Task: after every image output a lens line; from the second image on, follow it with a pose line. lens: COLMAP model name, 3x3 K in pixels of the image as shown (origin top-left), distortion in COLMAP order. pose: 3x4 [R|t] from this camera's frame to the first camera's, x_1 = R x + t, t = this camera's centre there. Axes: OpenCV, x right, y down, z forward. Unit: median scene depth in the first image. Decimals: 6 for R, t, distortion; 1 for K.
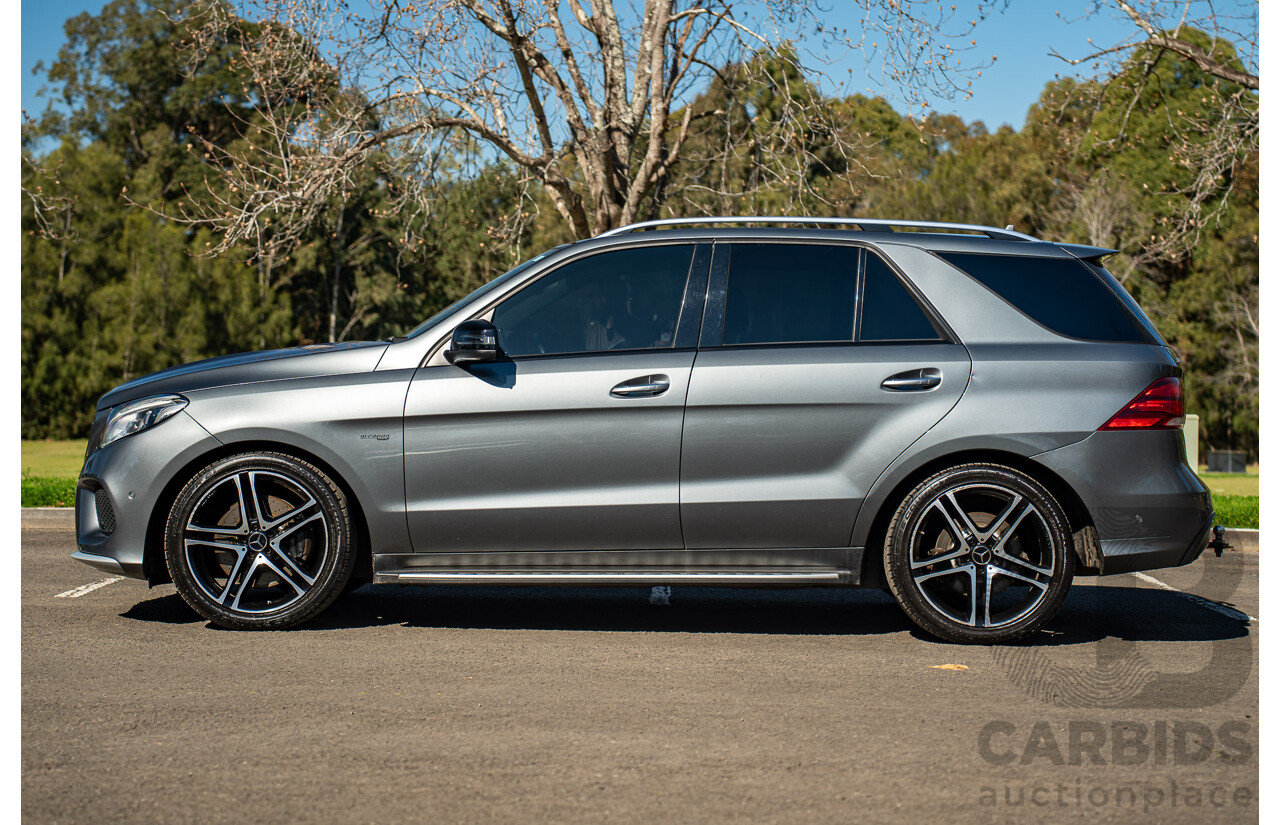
lens RADIAL K [[2434.3, 0, 640.0], [0, 2434.3, 412.5], [0, 0, 1]] dist [0.421869, 0.343341]
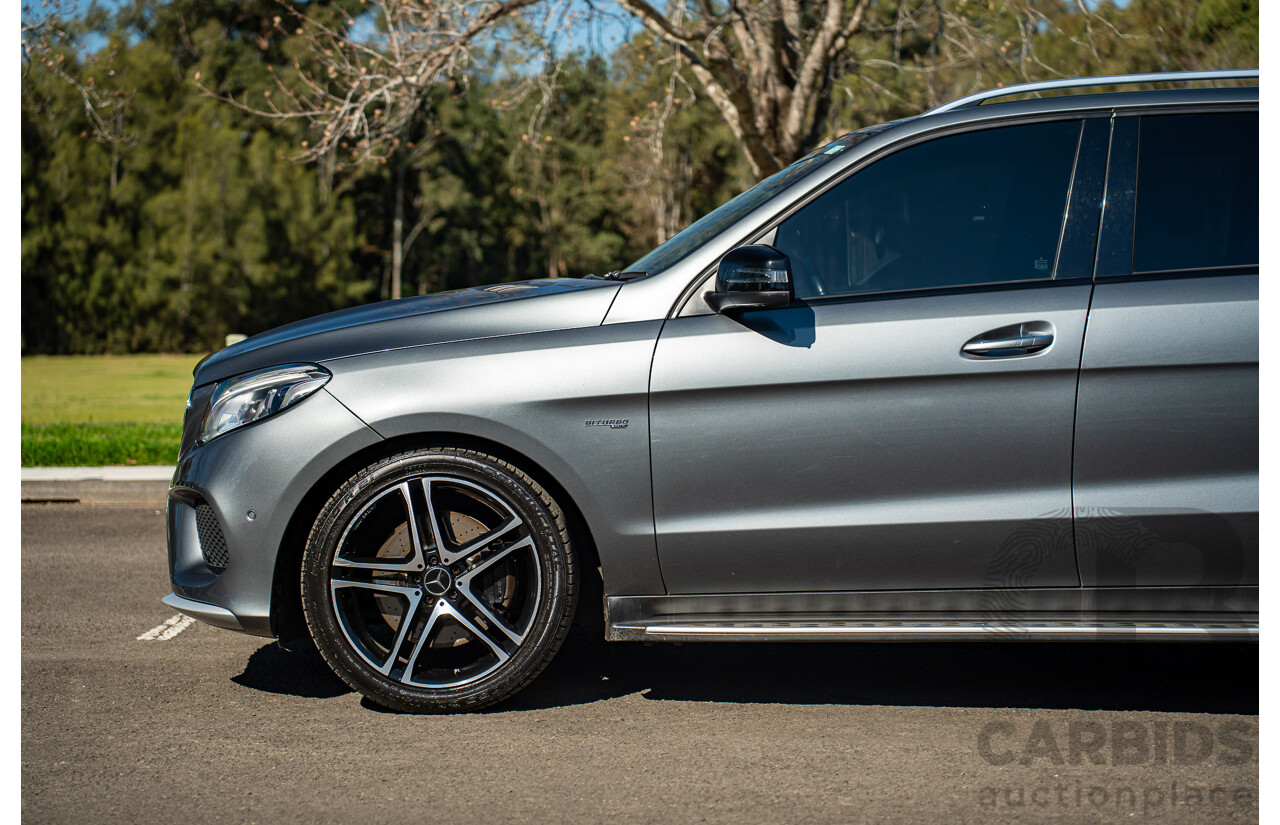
lens RADIAL K [[2391.4, 0, 640.0], [0, 2391.4, 412.5], [0, 0, 1]] dist [0.564592, 0.035345]
pose [[0.999668, -0.017685, -0.018735, -0.041045], [0.018470, 0.998923, 0.042561, -0.009874], [0.017962, -0.042893, 0.998918, 0.162950]]
